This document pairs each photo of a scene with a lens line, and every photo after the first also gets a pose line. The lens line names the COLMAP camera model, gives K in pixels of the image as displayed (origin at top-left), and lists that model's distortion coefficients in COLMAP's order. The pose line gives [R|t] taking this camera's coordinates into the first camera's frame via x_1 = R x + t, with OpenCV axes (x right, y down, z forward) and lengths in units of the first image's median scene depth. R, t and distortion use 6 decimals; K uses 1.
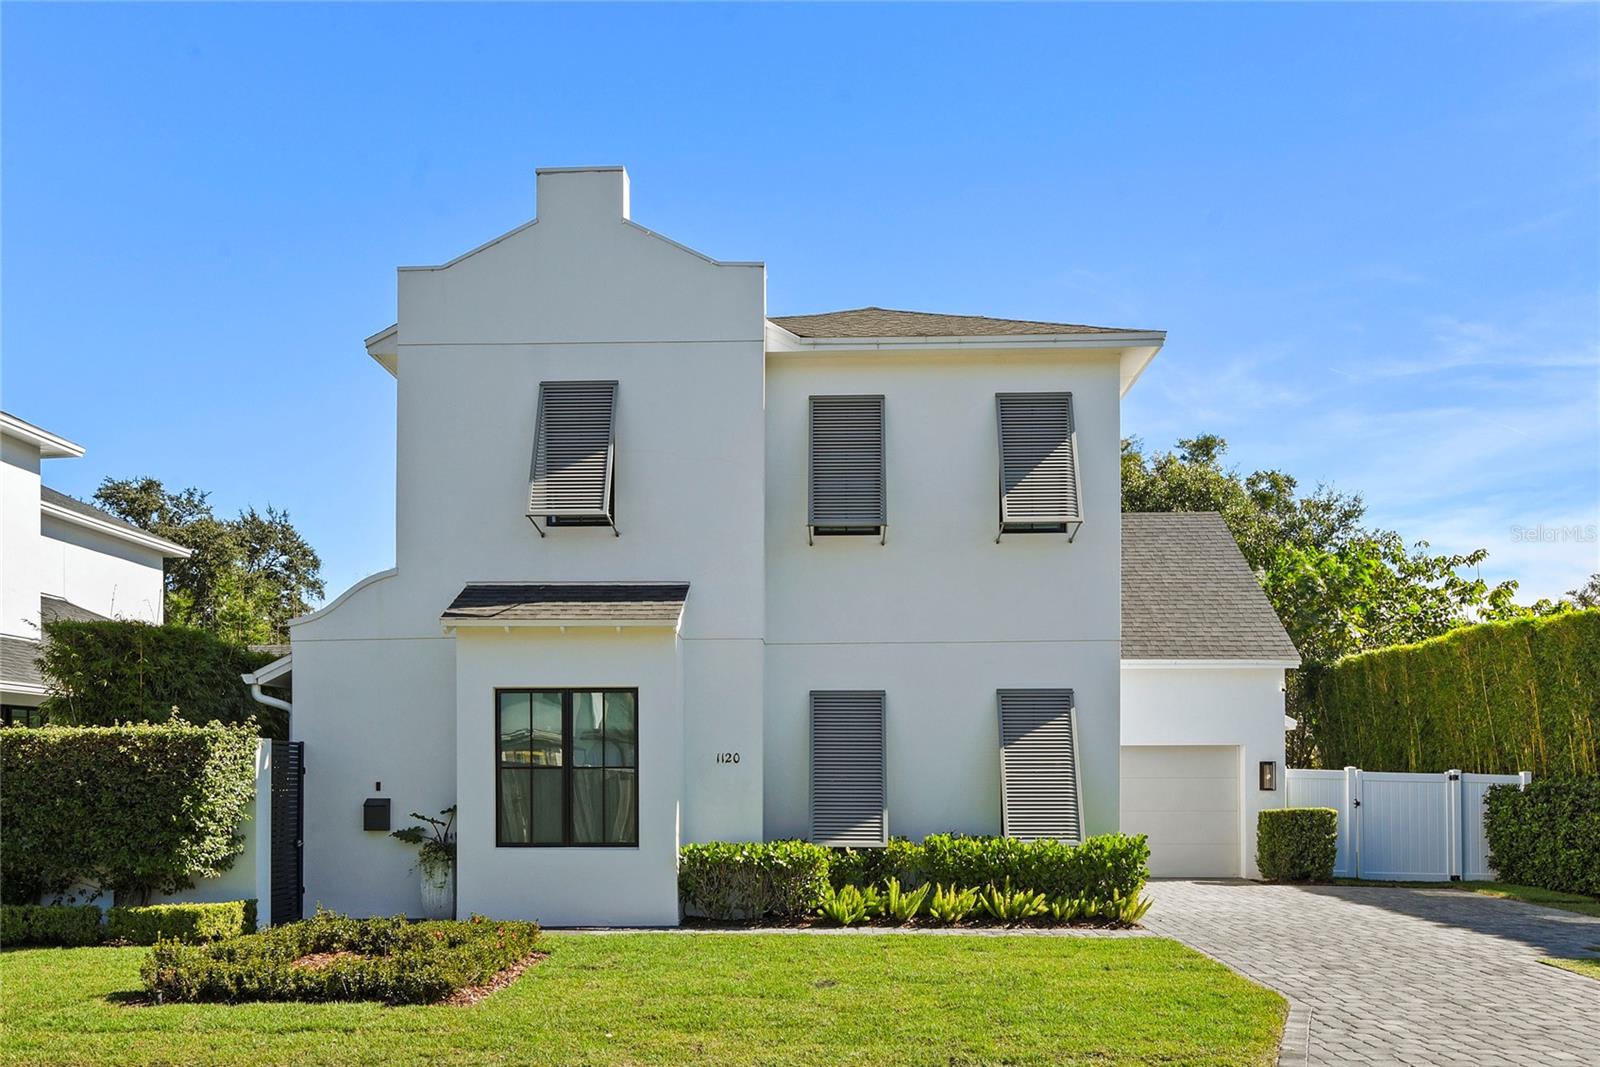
lens RADIAL K [[1008.4, 0, 863.3], [0, 1008.4, 578.5], [0, 0, 1]] dist [-0.000281, 0.001686]
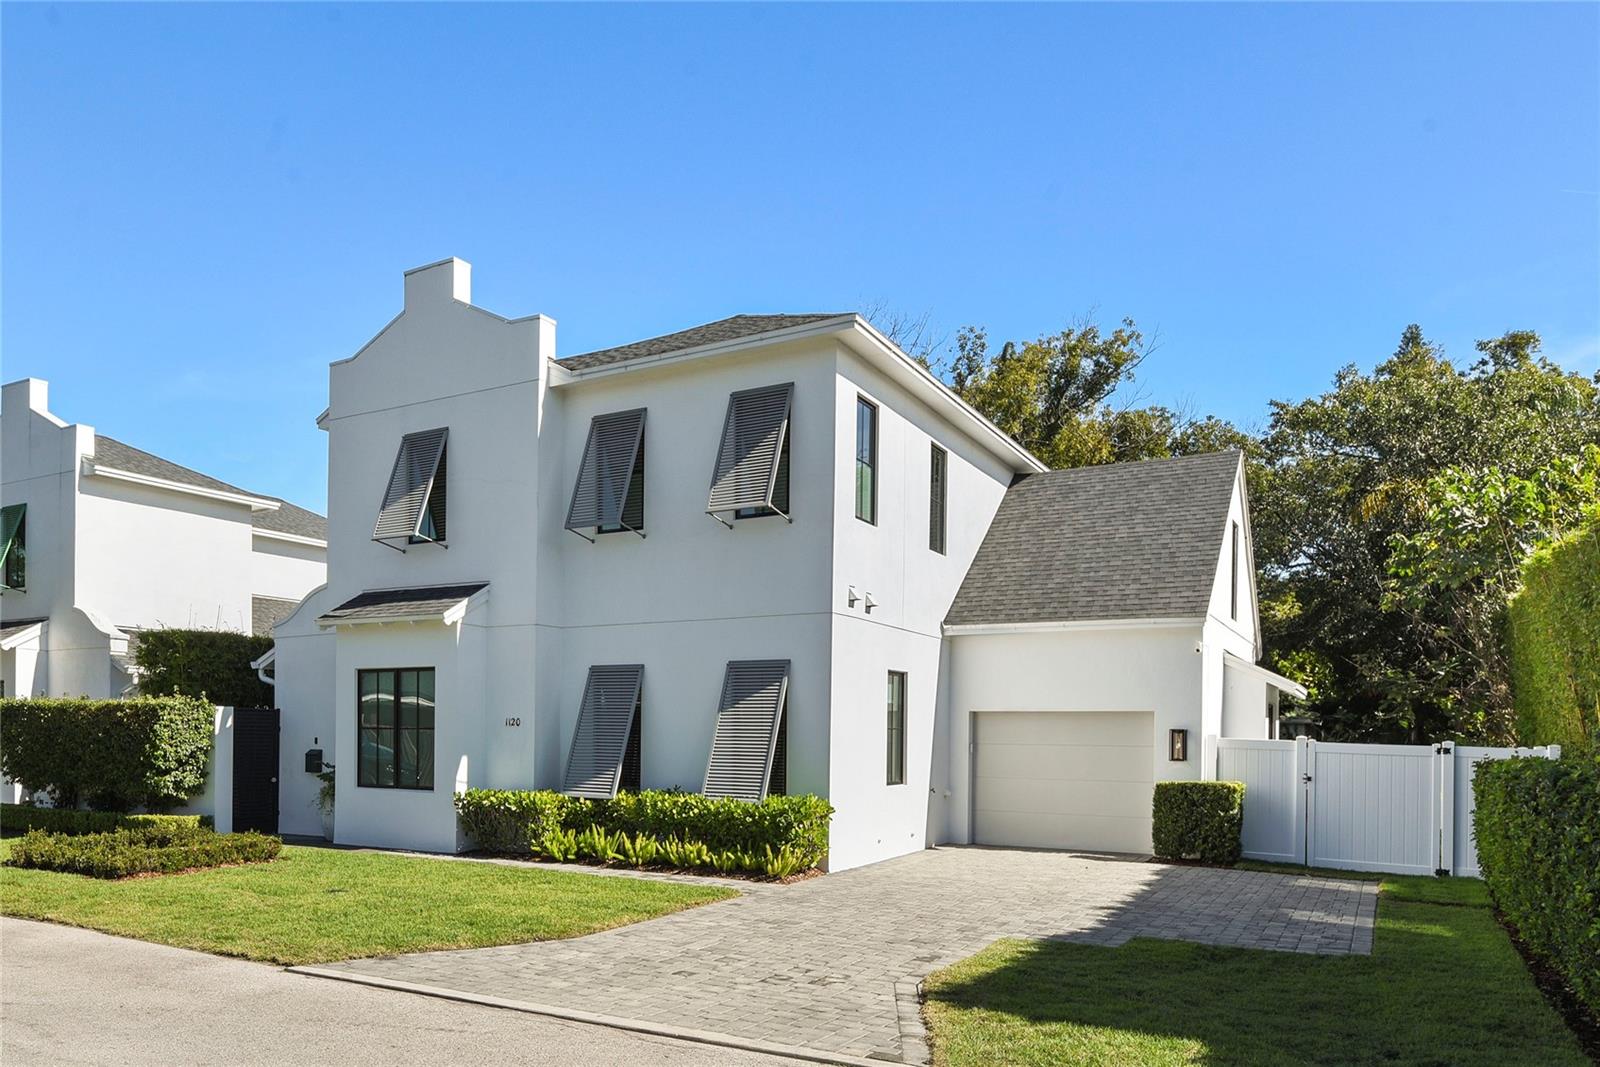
lens RADIAL K [[1005.7, 0, 800.0], [0, 1005.7, 533.5], [0, 0, 1]] dist [0.002149, 0.000227]
pose [[0.897674, -0.075639, -0.434120, 0.756365], [0.071786, 0.997099, -0.025290, 0.003931], [0.434773, -0.008461, 0.900500, 0.044303]]
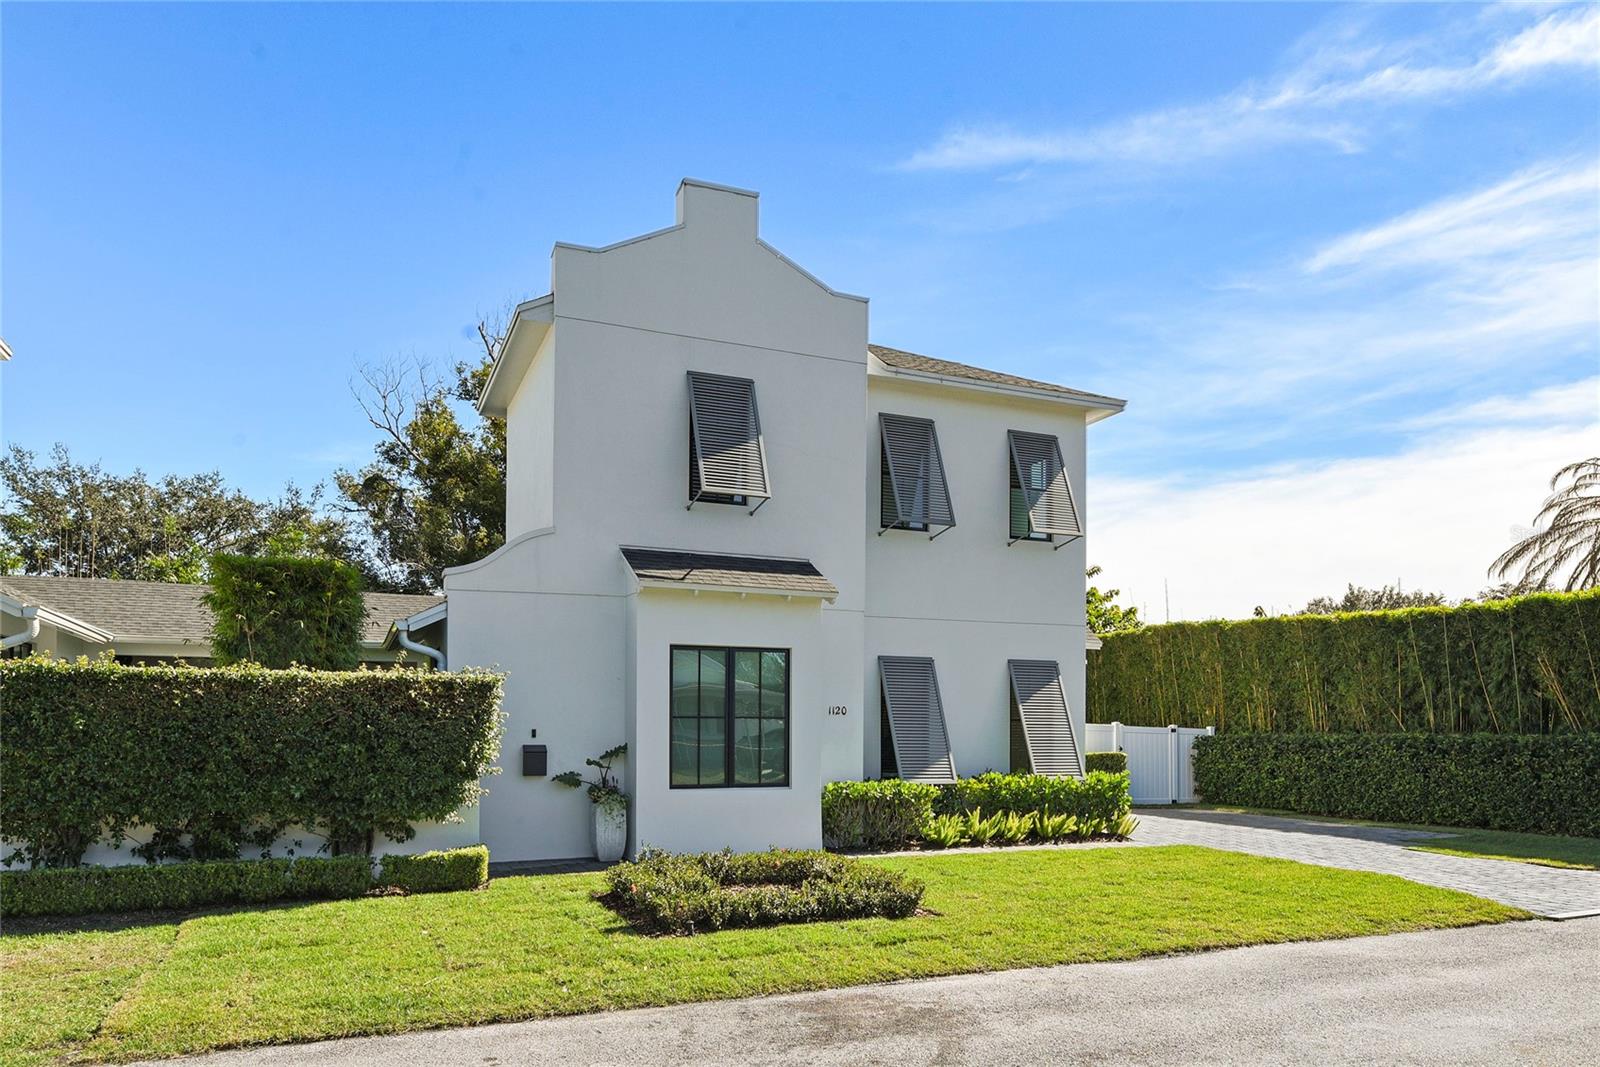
lens RADIAL K [[891.2, 0, 800.0], [0, 891.2, 533.5], [0, 0, 1]] dist [-0.000613, 0.000025]
pose [[0.928402, 0.084384, 0.361869, -0.588076], [-0.076102, 0.996409, -0.037105, 0.013287], [-0.363700, 0.006910, 0.931490, 0.039445]]
